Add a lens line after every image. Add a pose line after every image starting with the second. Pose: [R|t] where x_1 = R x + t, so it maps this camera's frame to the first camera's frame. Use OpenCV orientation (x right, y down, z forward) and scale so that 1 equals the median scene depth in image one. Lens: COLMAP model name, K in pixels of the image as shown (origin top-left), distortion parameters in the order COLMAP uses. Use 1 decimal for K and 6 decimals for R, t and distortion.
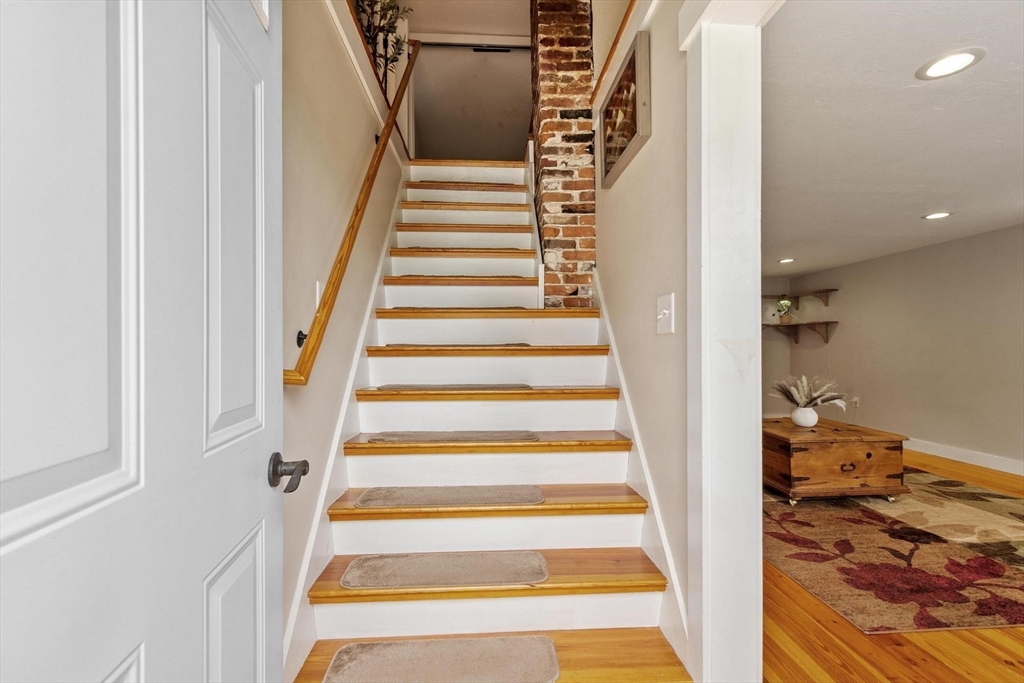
lens RADIAL K [[452.1, 0, 508.5], [0, 452.1, 342.2], [0, 0, 1]] dist [0.003333, 0.001303]
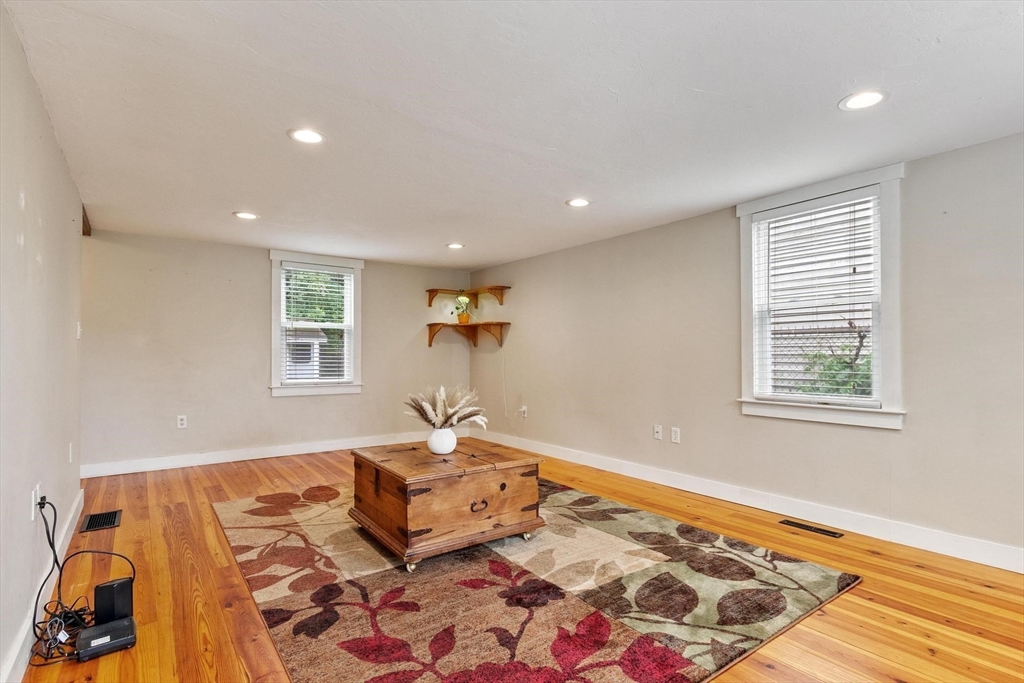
lens RADIAL K [[506.5, 0, 509.3], [0, 506.5, 335.8], [0, 0, 1]] dist [0.003177, -0.000128]
pose [[0.851184, 0.025813, 0.524232, 0.337389], [-0.015024, 0.999579, -0.024826, 0.009991], [-0.524652, 0.013255, 0.851214, 0.243441]]
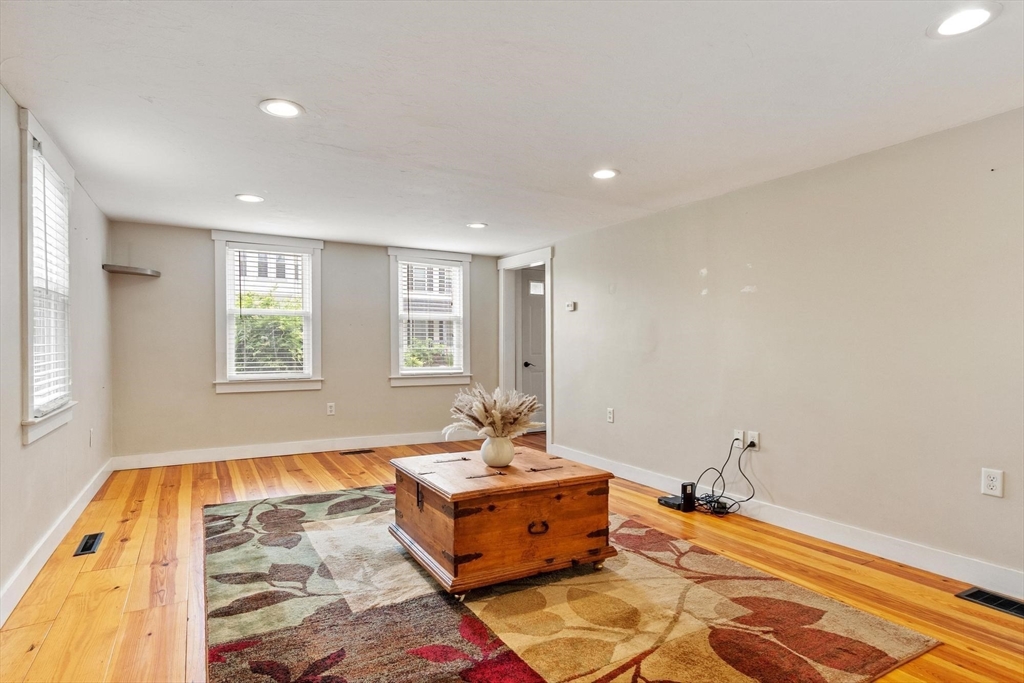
lens RADIAL K [[510.2, 0, 510.3], [0, 510.2, 348.9], [0, 0, 1]] dist [0.001209, 0.000039]
pose [[-0.899231, 0.006257, -0.437429, 1.084294], [0.011635, 0.999886, -0.009615, 0.029069], [0.437319, -0.013735, -0.899202, 1.892567]]
